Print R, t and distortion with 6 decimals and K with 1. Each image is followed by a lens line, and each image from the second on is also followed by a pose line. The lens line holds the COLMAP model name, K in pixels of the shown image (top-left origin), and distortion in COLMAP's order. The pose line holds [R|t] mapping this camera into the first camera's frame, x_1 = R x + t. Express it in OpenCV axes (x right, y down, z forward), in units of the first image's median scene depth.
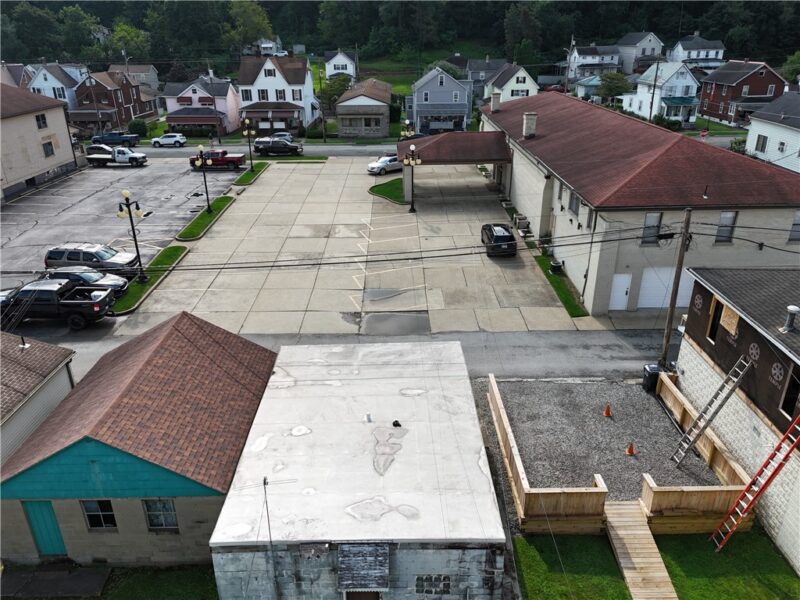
lens RADIAL K [[597.4, 0, 402.2], [0, 597.4, 301.2], [0, 0, 1]] dist [0.070008, -0.046919]
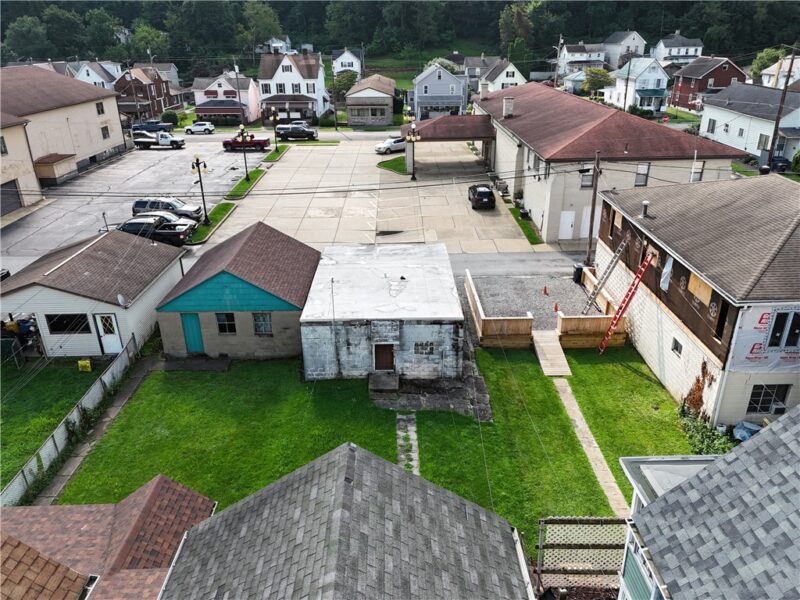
lens RADIAL K [[597.4, 0, 399.6], [0, 597.4, 299.3], [0, 0, 1]] dist [0.070008, -0.046919]
pose [[0.999975, -0.000024, -0.007091, -0.002656], [0.000010, 0.999998, -0.001947, 0.108762], [0.007091, 0.001947, 0.999973, -0.247003]]
